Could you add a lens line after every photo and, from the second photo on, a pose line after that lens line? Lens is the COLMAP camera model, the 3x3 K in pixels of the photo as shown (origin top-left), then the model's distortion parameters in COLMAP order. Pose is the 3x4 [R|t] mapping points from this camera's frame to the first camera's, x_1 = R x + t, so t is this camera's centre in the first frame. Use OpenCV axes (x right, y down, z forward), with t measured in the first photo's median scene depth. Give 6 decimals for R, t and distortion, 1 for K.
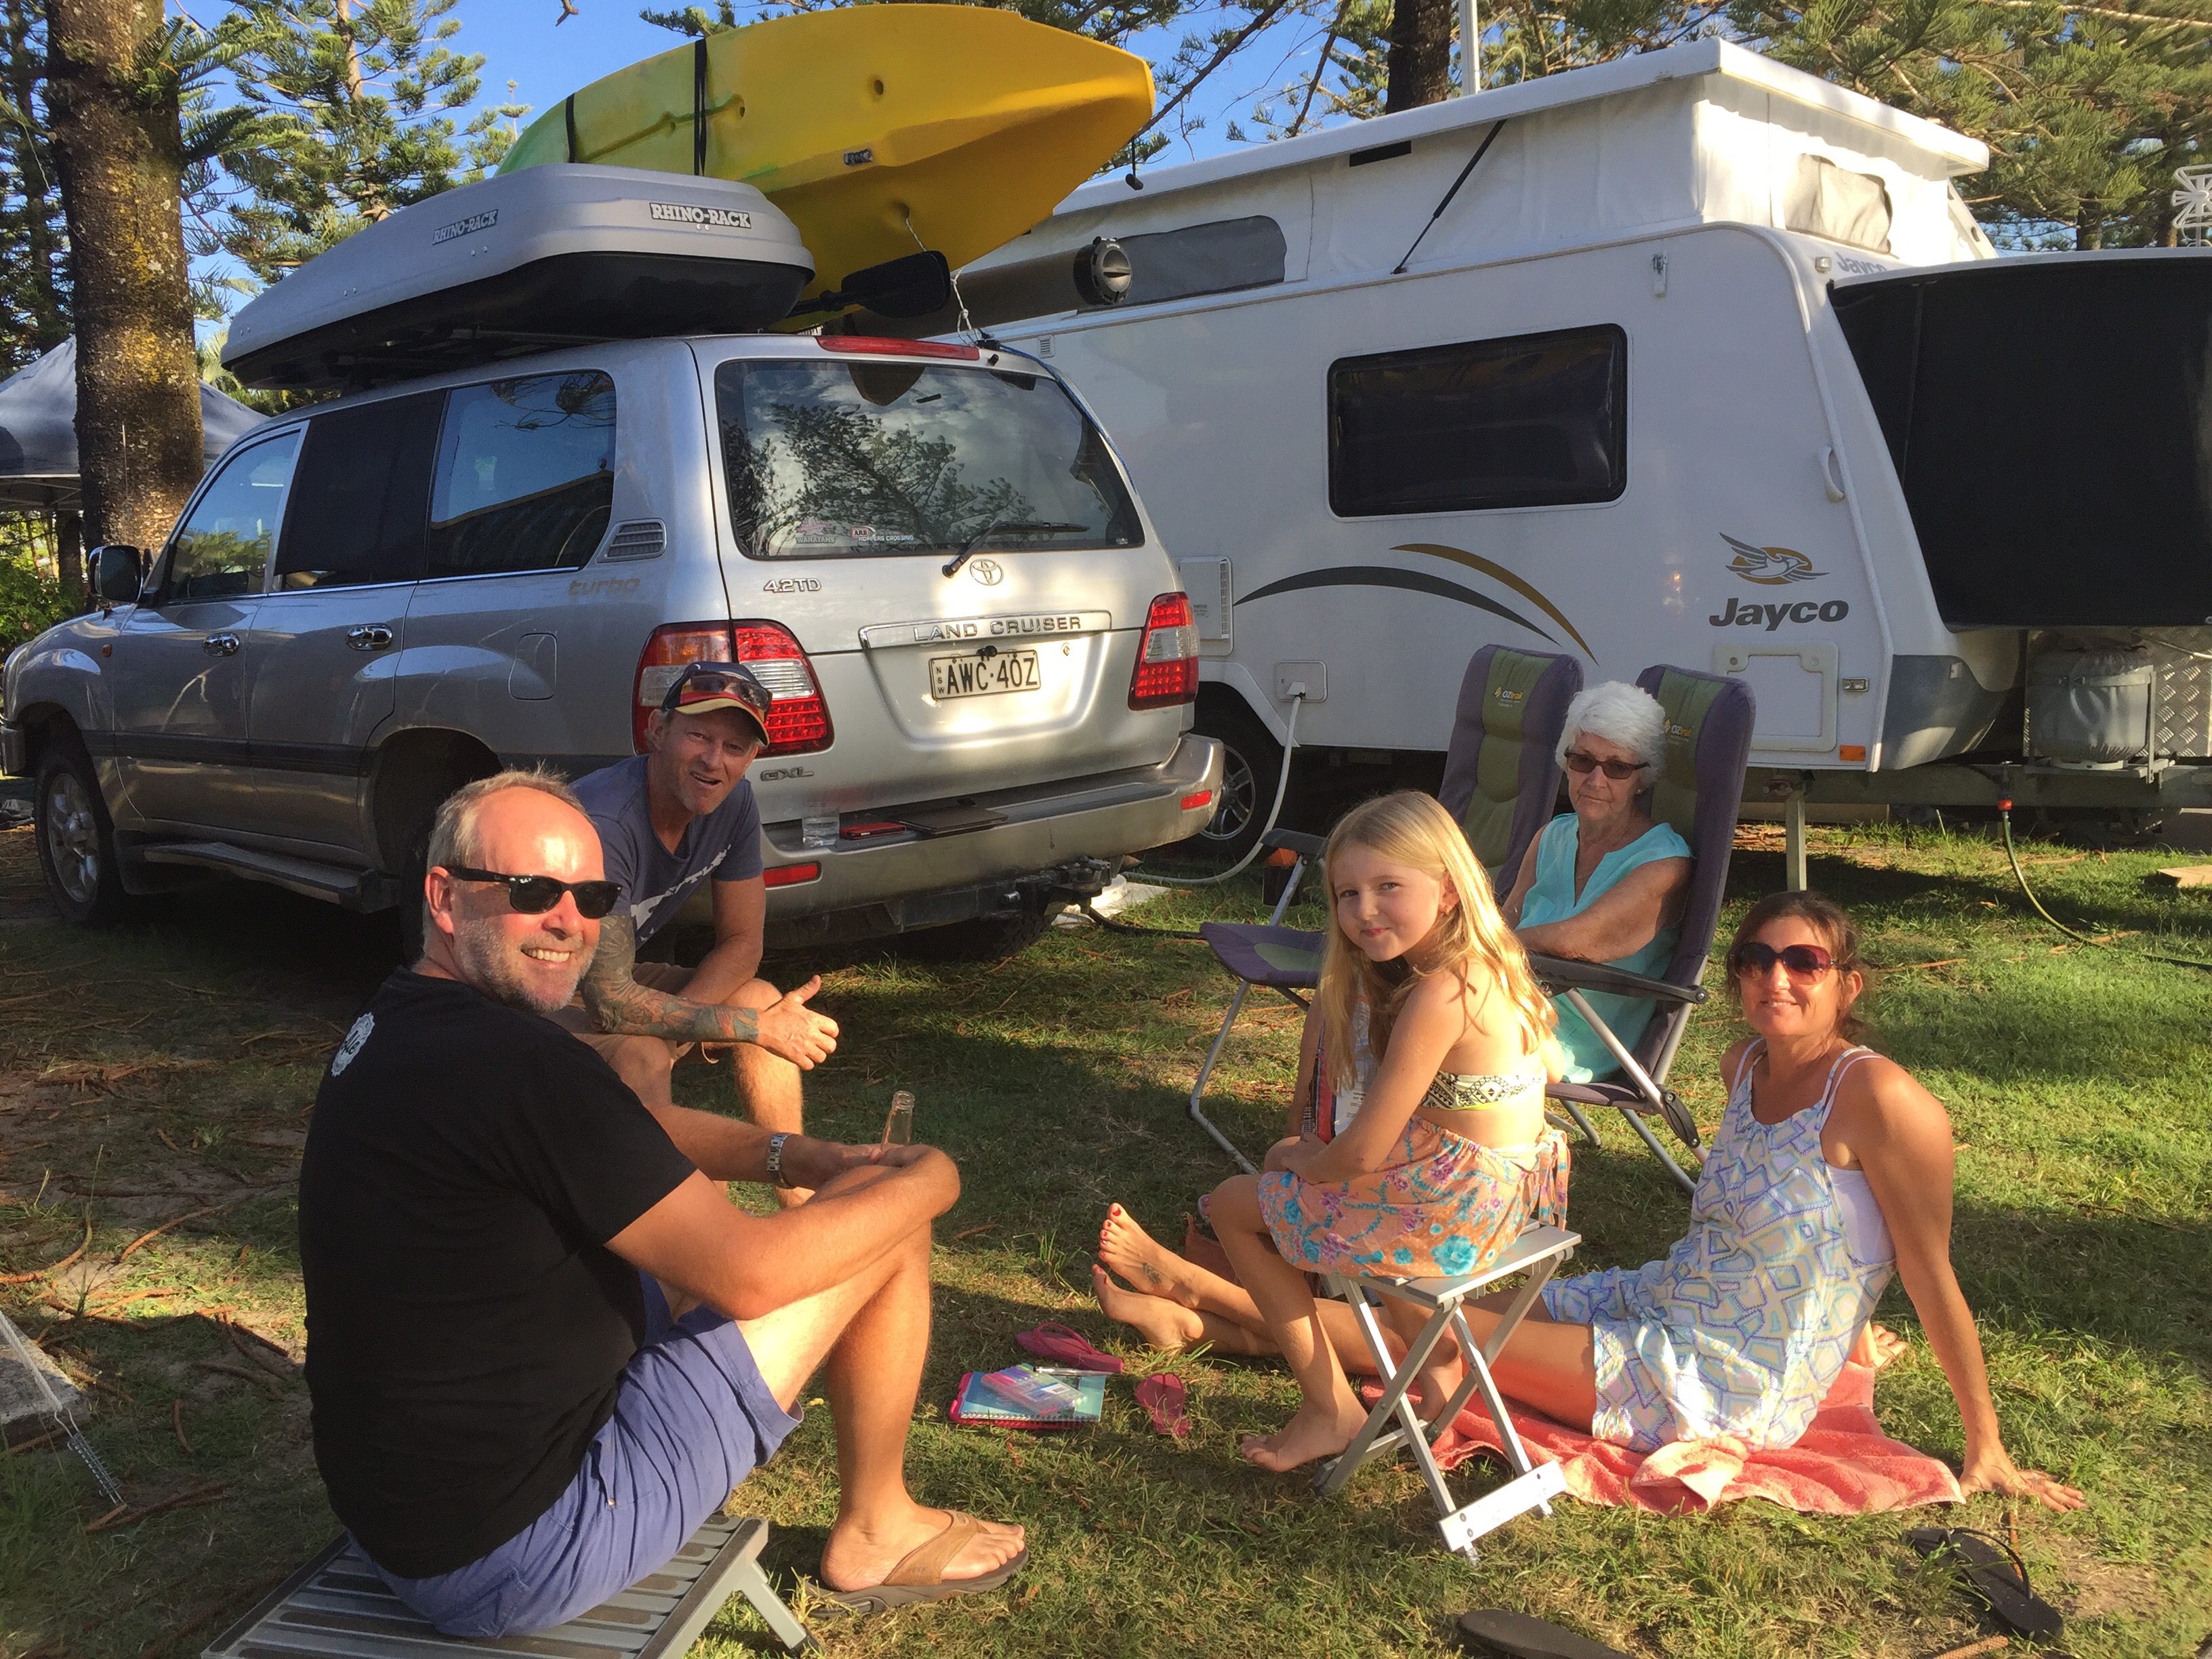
lens RADIAL K [[1875.9, 0, 1106.0], [0, 1875.9, 829.5], [0, 0, 1]] dist [-0.003266, -0.004187]
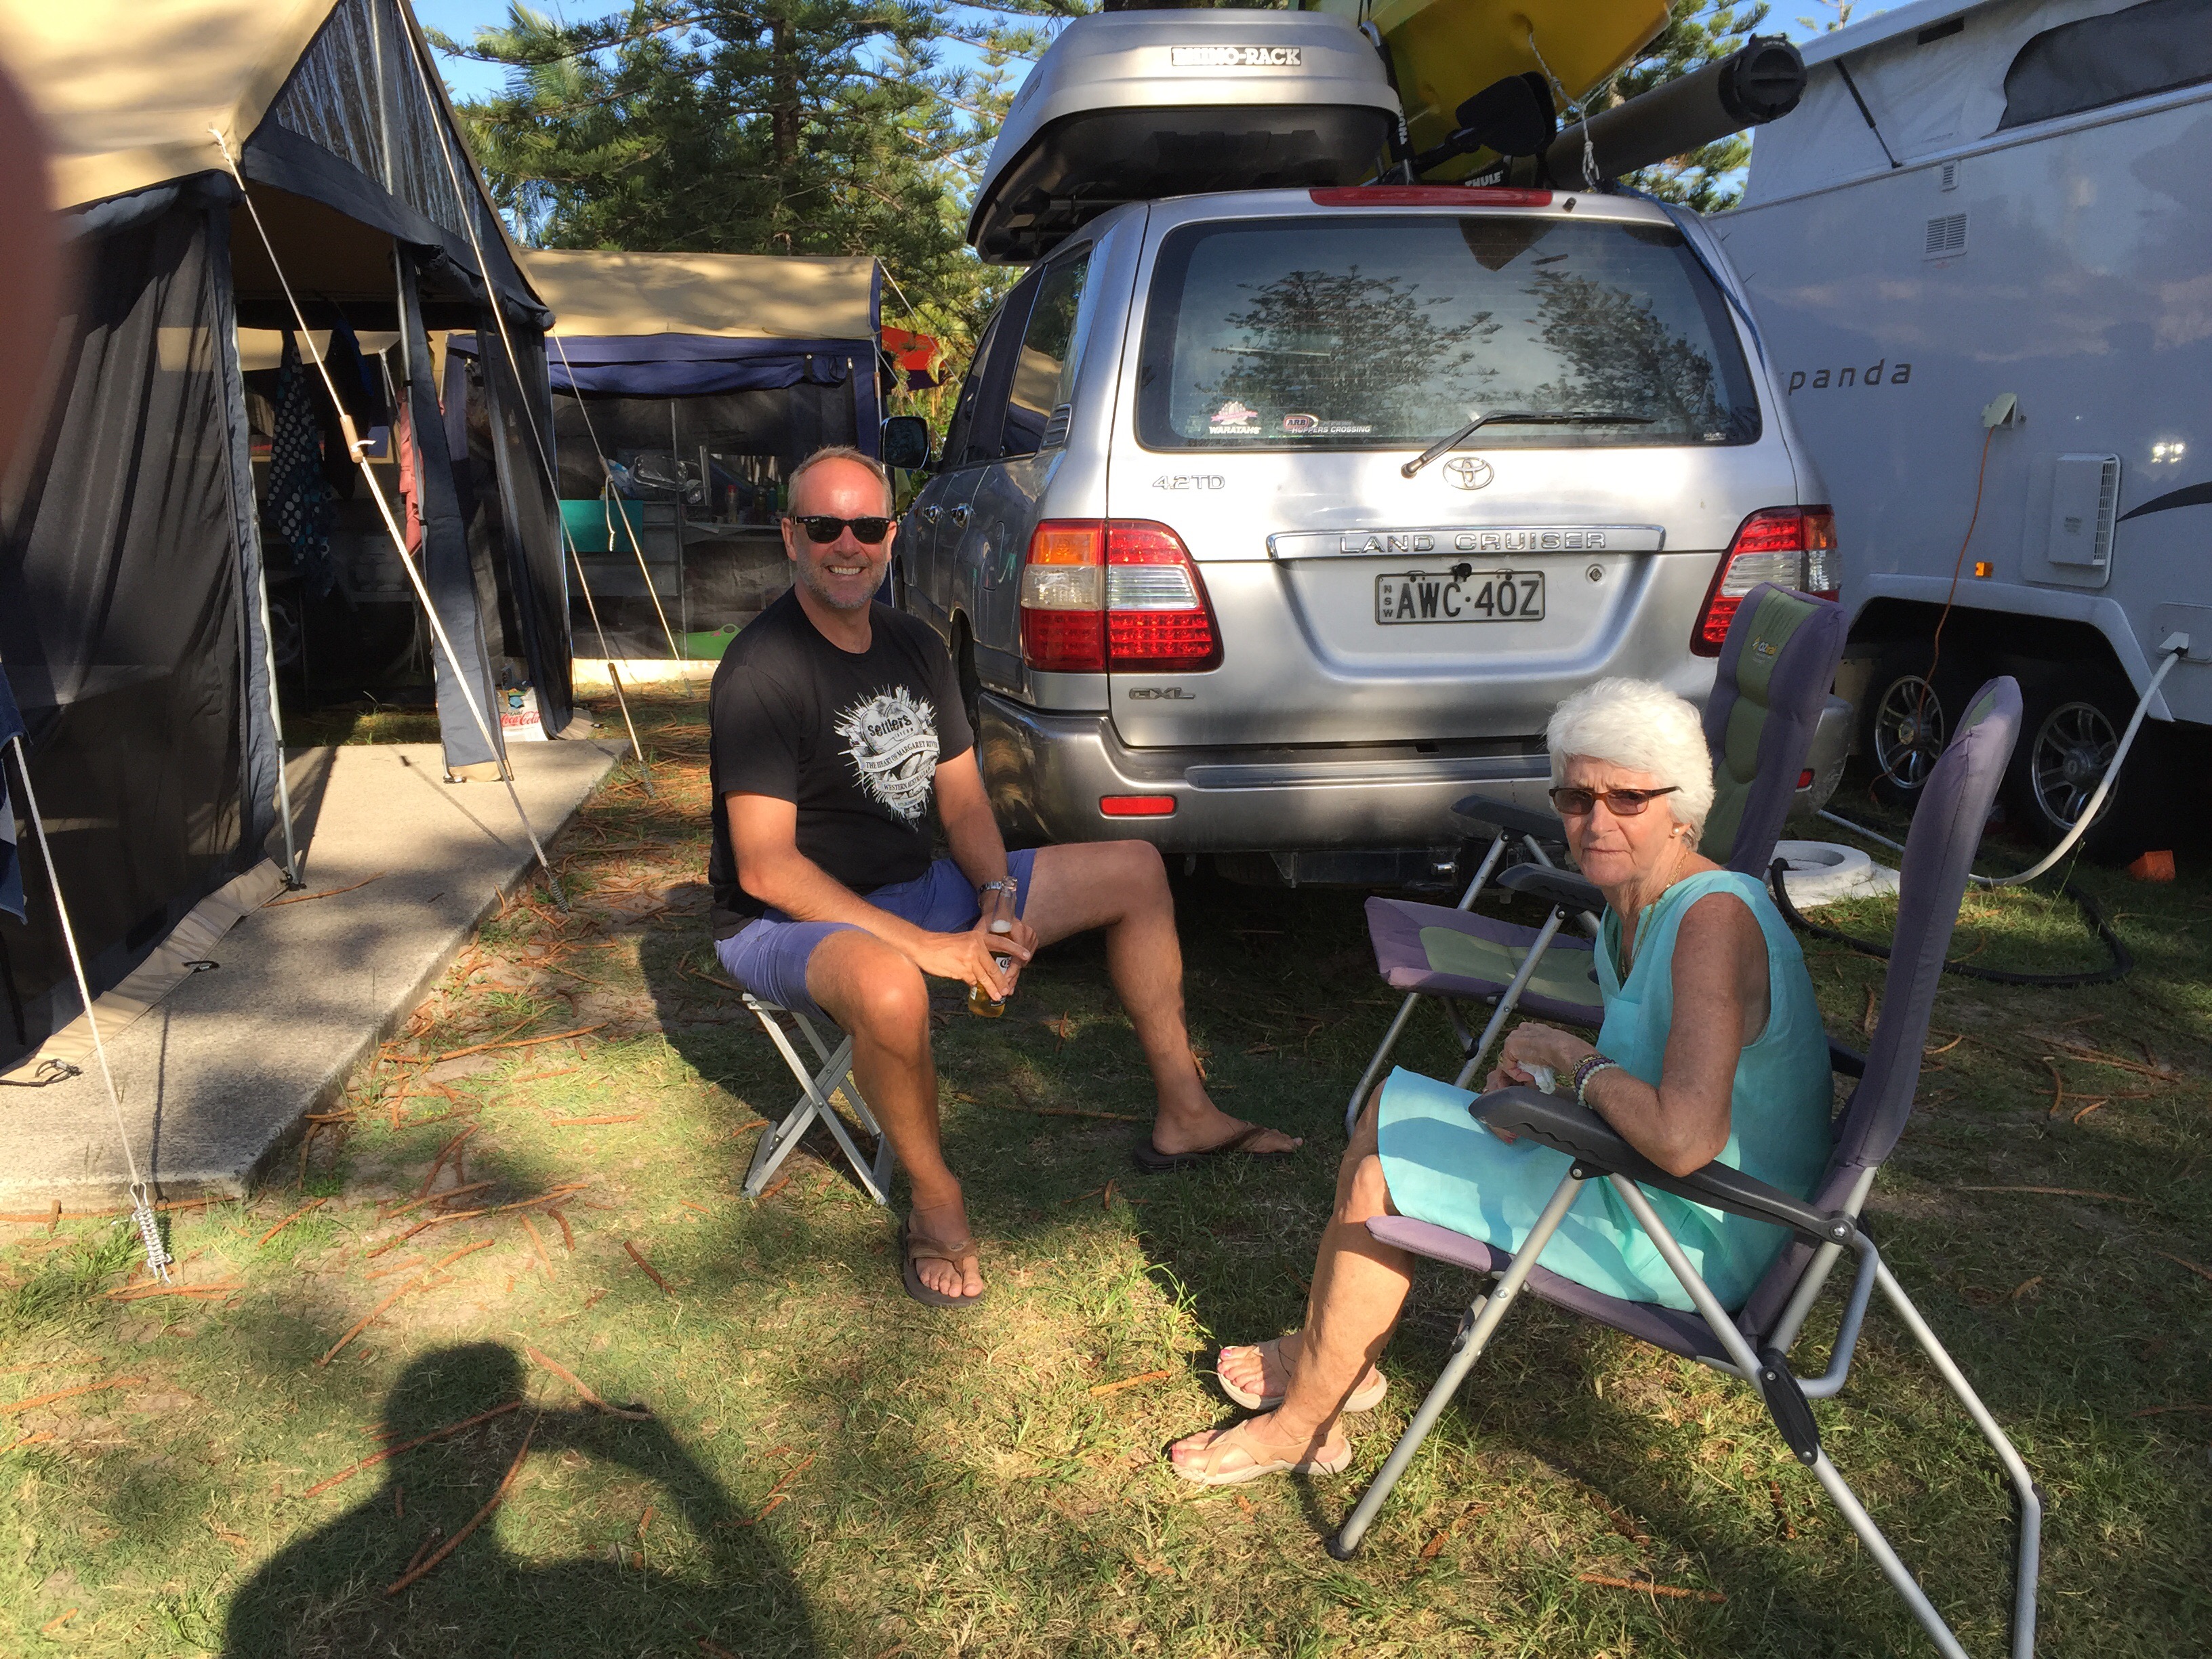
lens RADIAL K [[1875.9, 0, 1106.0], [0, 1875.9, 829.5], [0, 0, 1]] dist [-0.003266, -0.004187]
pose [[0.783919, 0.155360, -0.601111, 0.334088], [-0.109359, 0.987600, 0.112634, -0.059150], [0.611156, -0.022559, 0.791189, 0.252784]]
